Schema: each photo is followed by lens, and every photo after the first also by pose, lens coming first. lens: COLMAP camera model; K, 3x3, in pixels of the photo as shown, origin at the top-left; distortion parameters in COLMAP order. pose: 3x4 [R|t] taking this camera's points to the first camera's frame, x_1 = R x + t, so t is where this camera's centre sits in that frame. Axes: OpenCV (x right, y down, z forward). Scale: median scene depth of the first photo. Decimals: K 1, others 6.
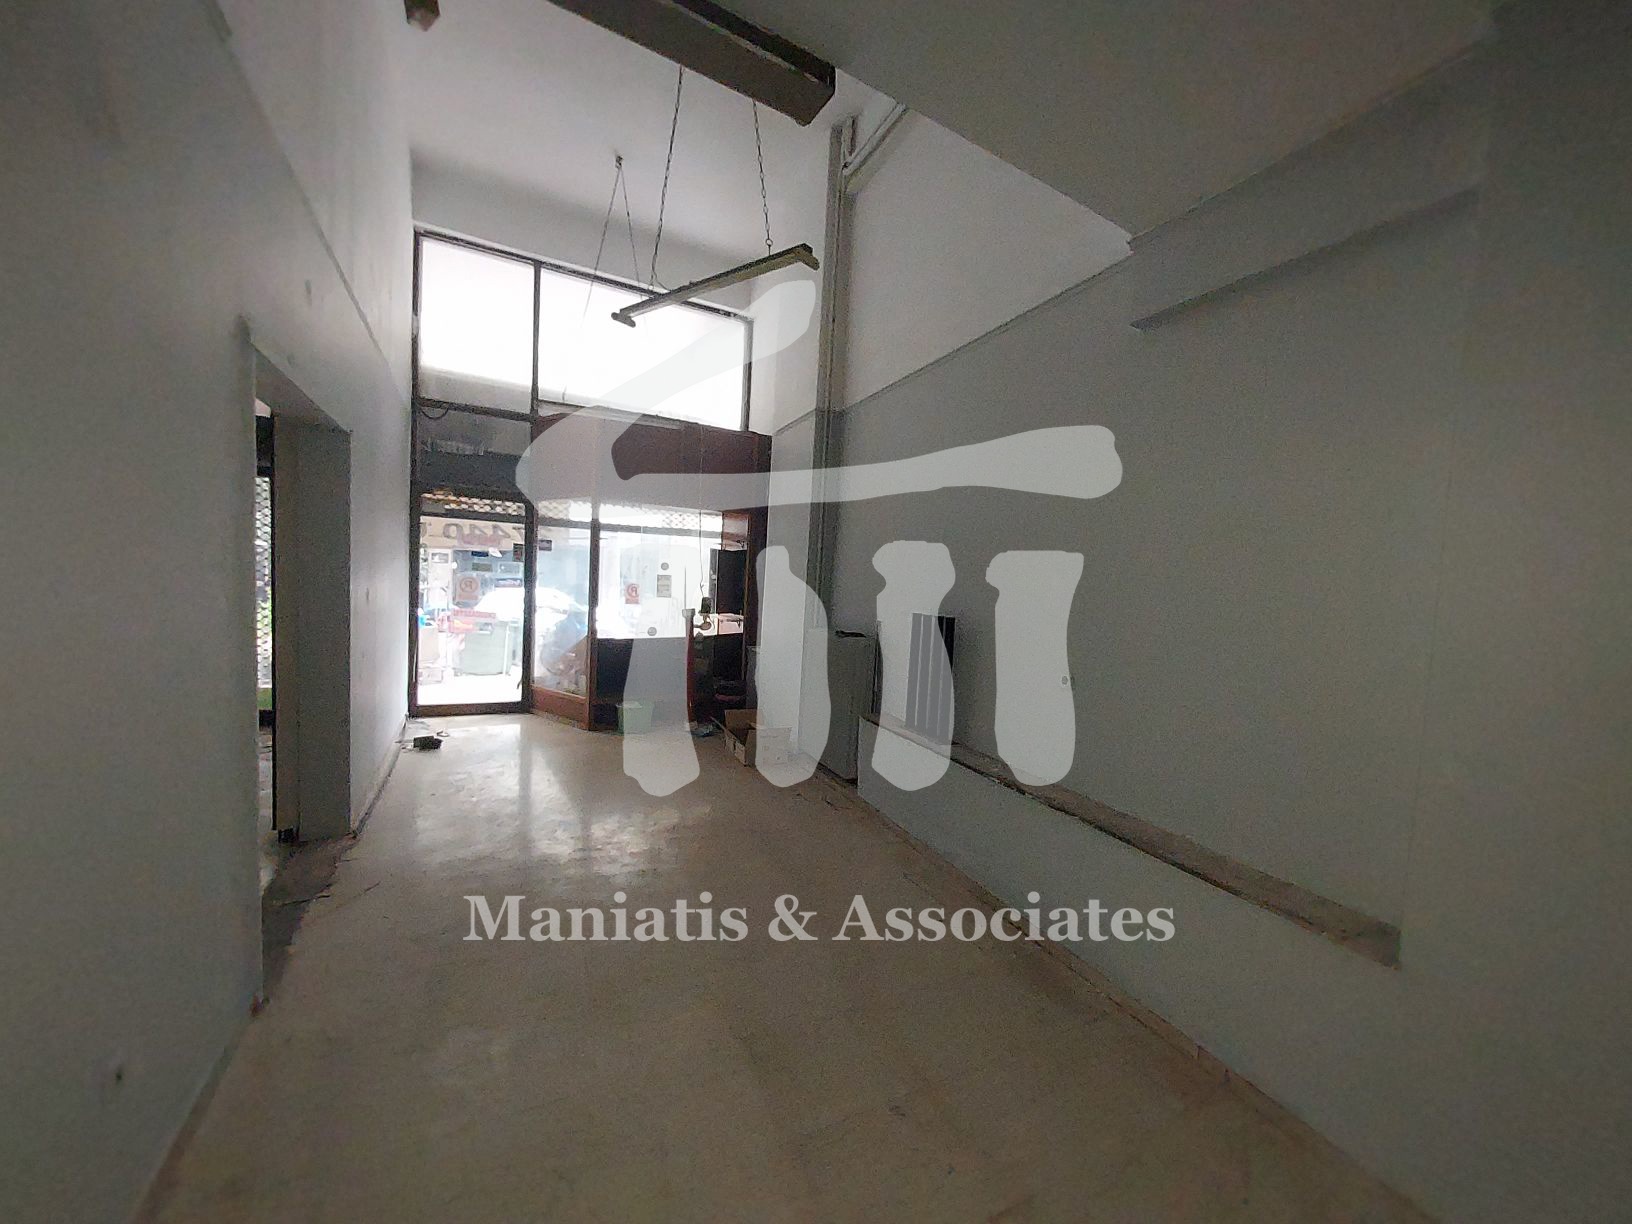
lens RADIAL K [[655.6, 0, 842.5], [0, 655.6, 628.8], [0, 0, 1]] dist [-0.001263, -0.000329]
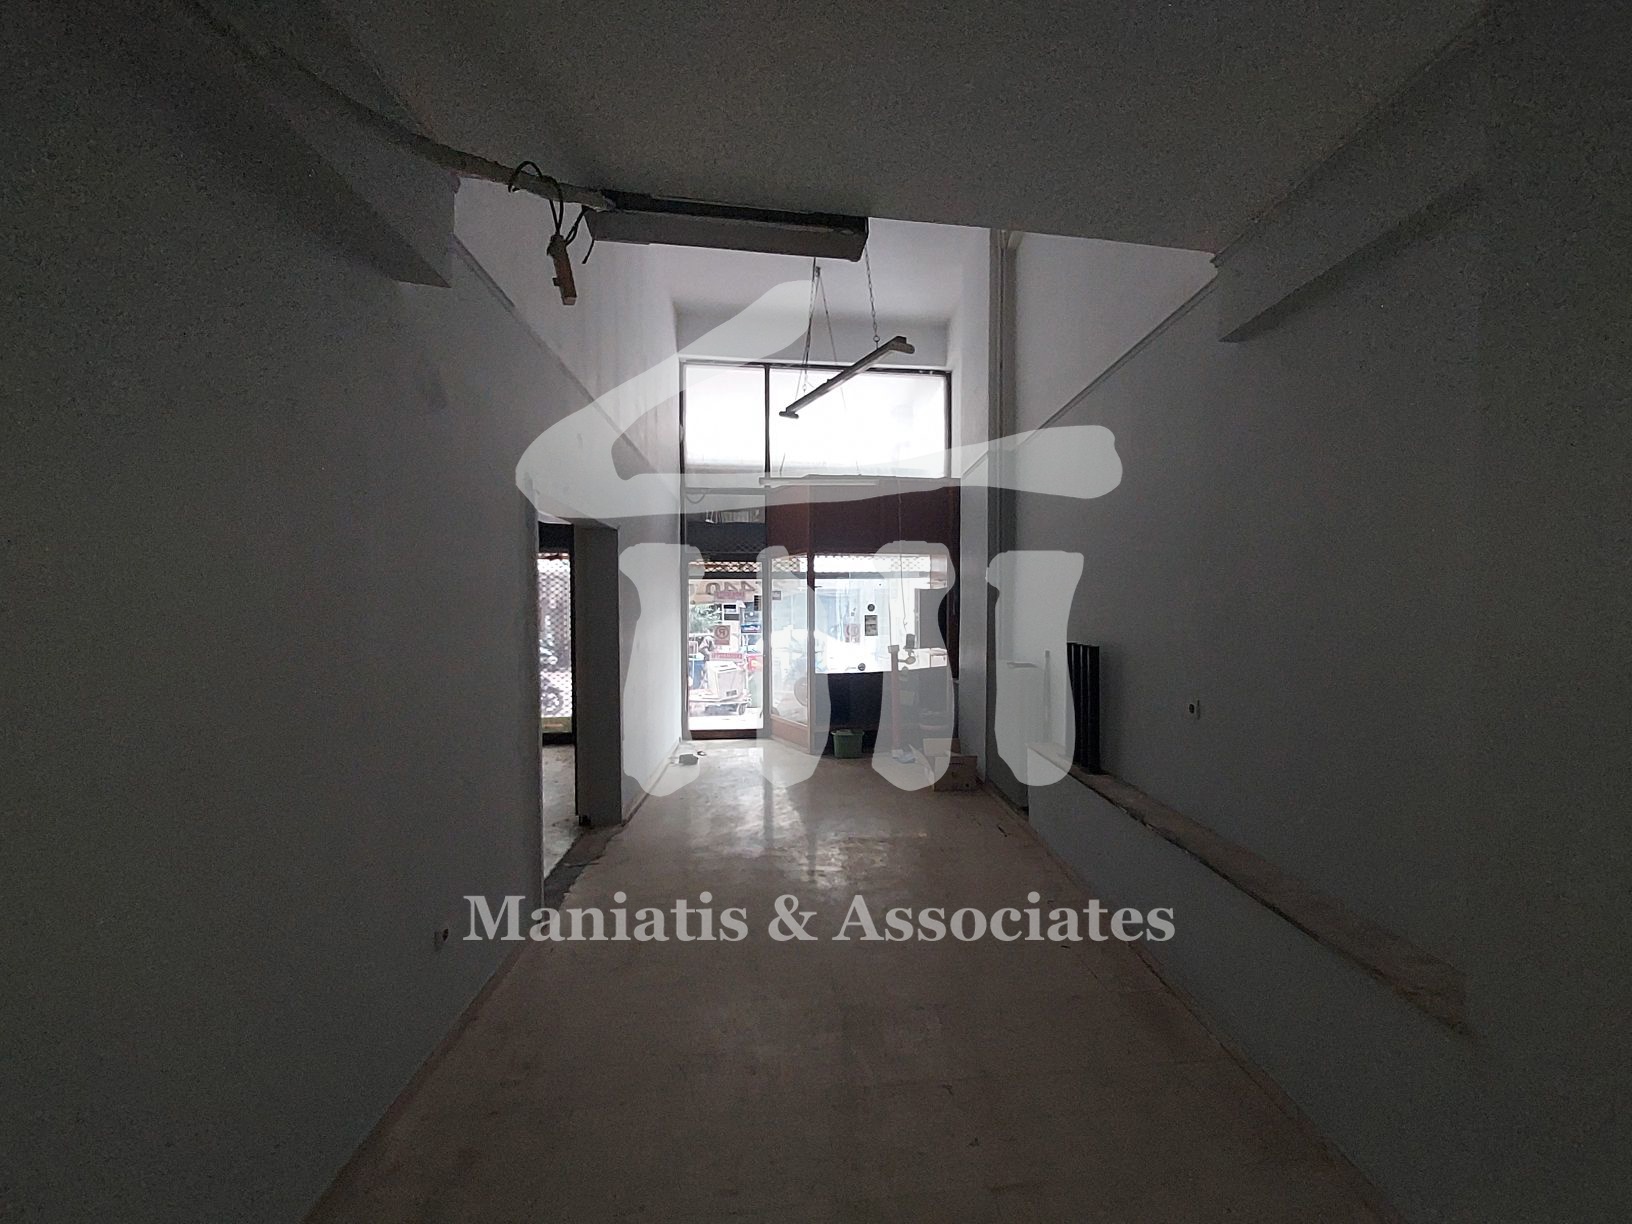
lens RADIAL K [[663.3, 0, 843.0], [0, 663.3, 627.1], [0, 0, 1]] dist [0.001873, -0.003789]
pose [[0.916534, -0.046401, -0.397256, 0.130867], [0.025506, 0.998007, -0.057724, 0.001426], [0.399143, 0.042773, 0.915890, -0.048891]]
